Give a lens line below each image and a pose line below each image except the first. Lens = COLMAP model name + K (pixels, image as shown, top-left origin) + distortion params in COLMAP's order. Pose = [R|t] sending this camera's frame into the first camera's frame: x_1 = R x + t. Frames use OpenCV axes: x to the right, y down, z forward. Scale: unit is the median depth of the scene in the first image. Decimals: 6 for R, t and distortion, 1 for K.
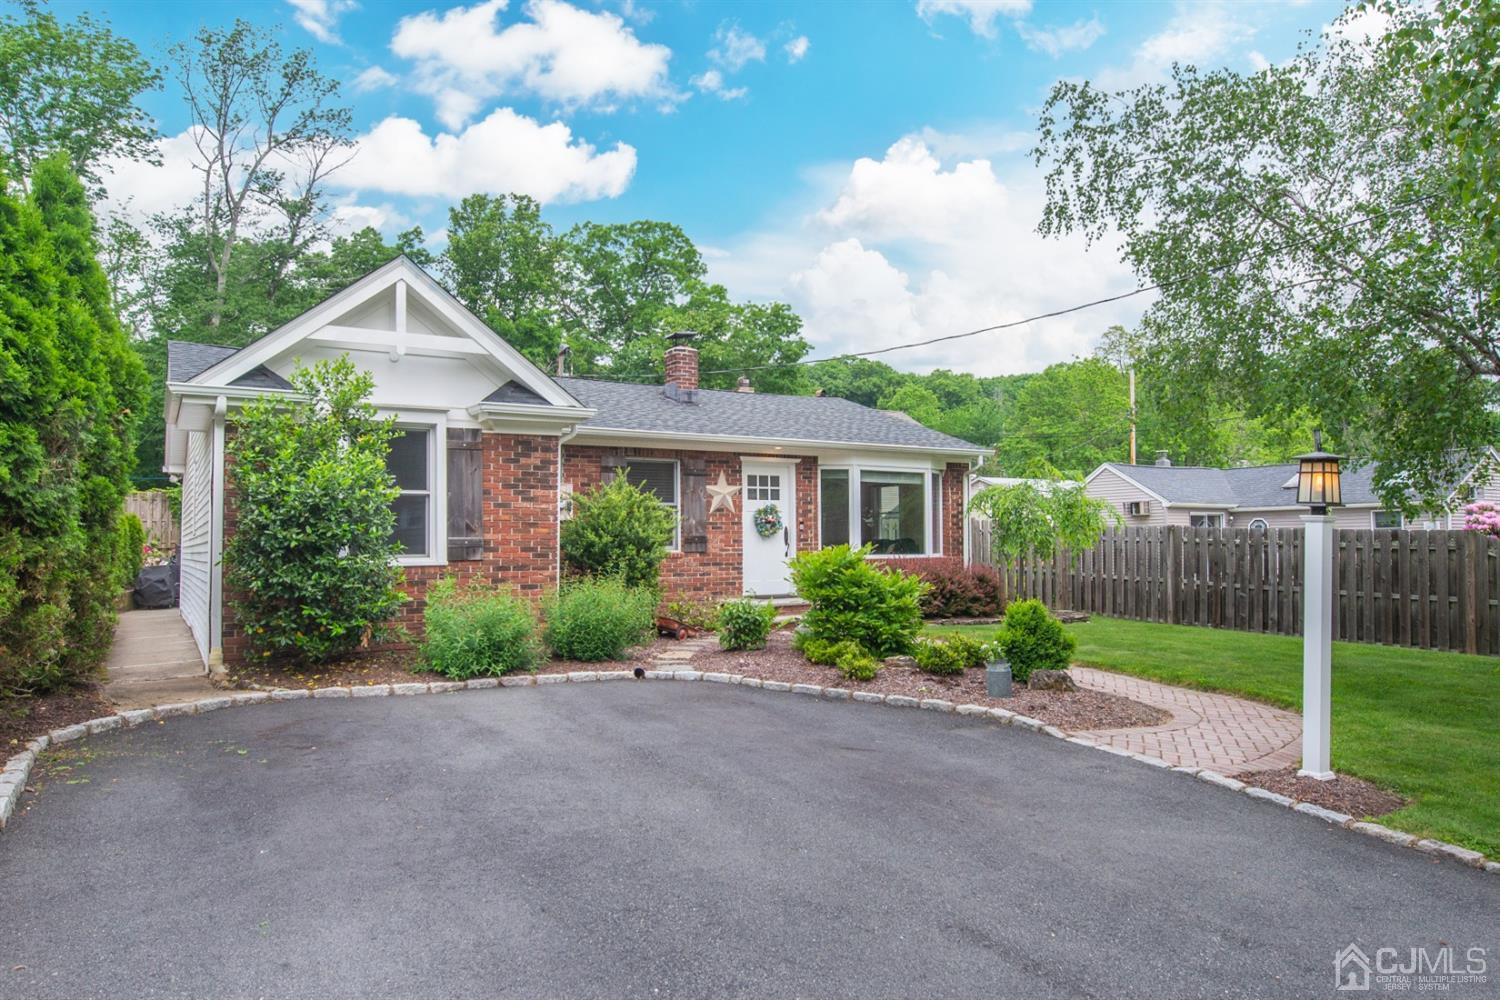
lens RADIAL K [[977.2, 0, 752.7], [0, 977.2, 497.2], [0, 0, 1]] dist [-0.003548, 0.001381]
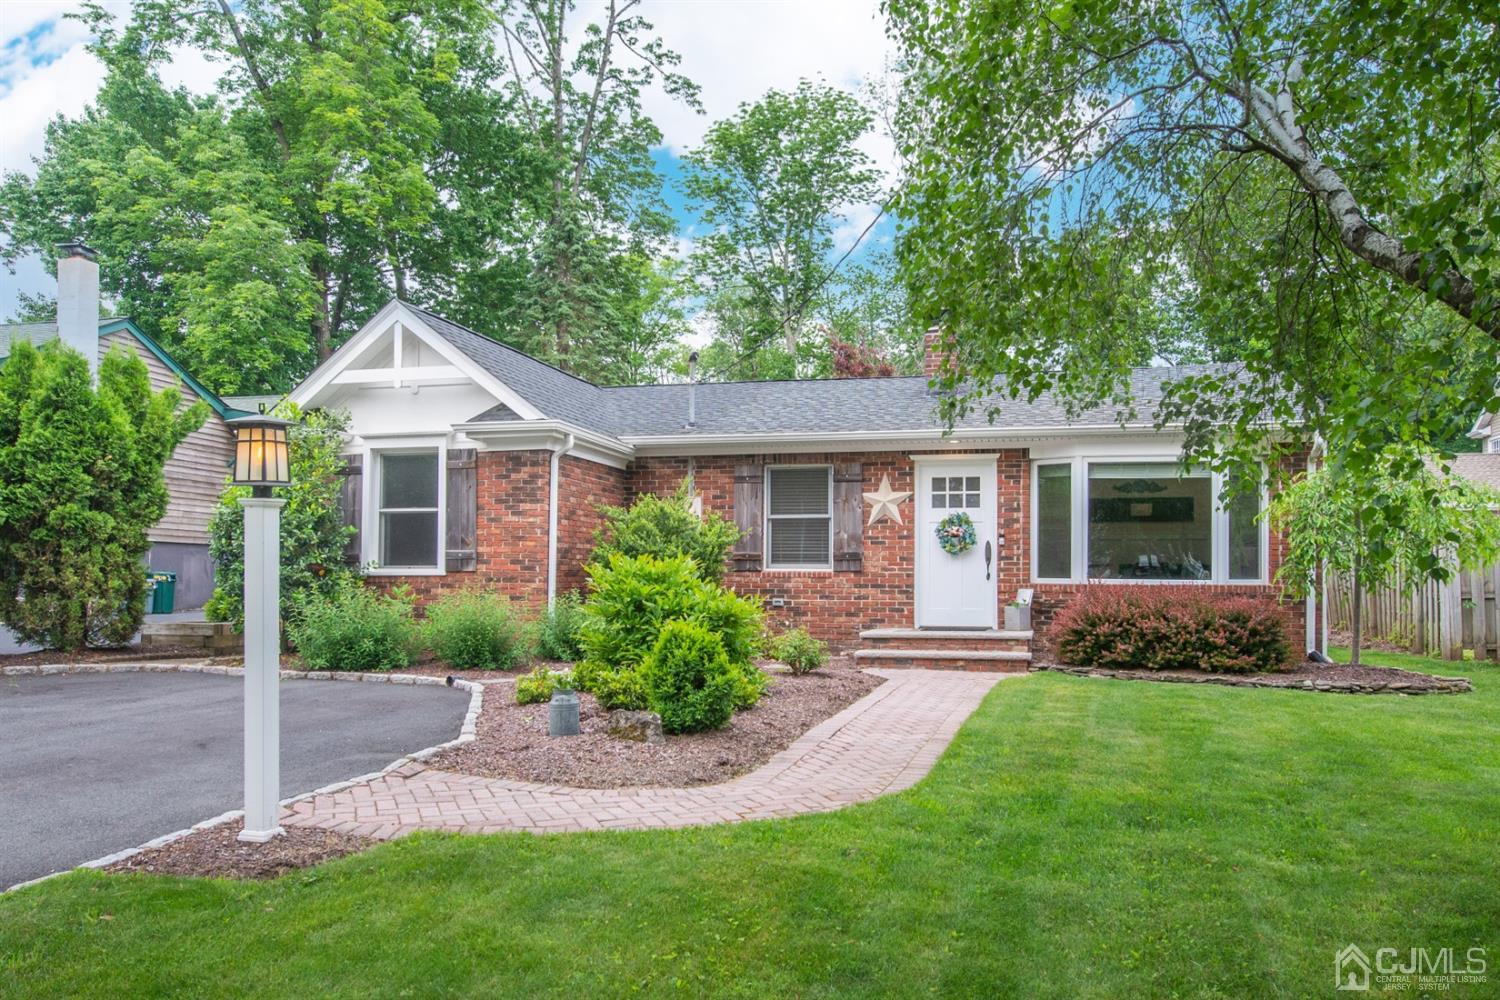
lens RADIAL K [[1139.4, 0, 749.9], [0, 1139.4, 515.4], [0, 0, 1]] dist [0.011184, 0.000626]
pose [[0.712036, -0.028706, -0.701556, 0.567749], [0.022755, 0.999583, -0.017805, 0.022703], [0.701774, -0.003286, 0.712392, 0.229553]]
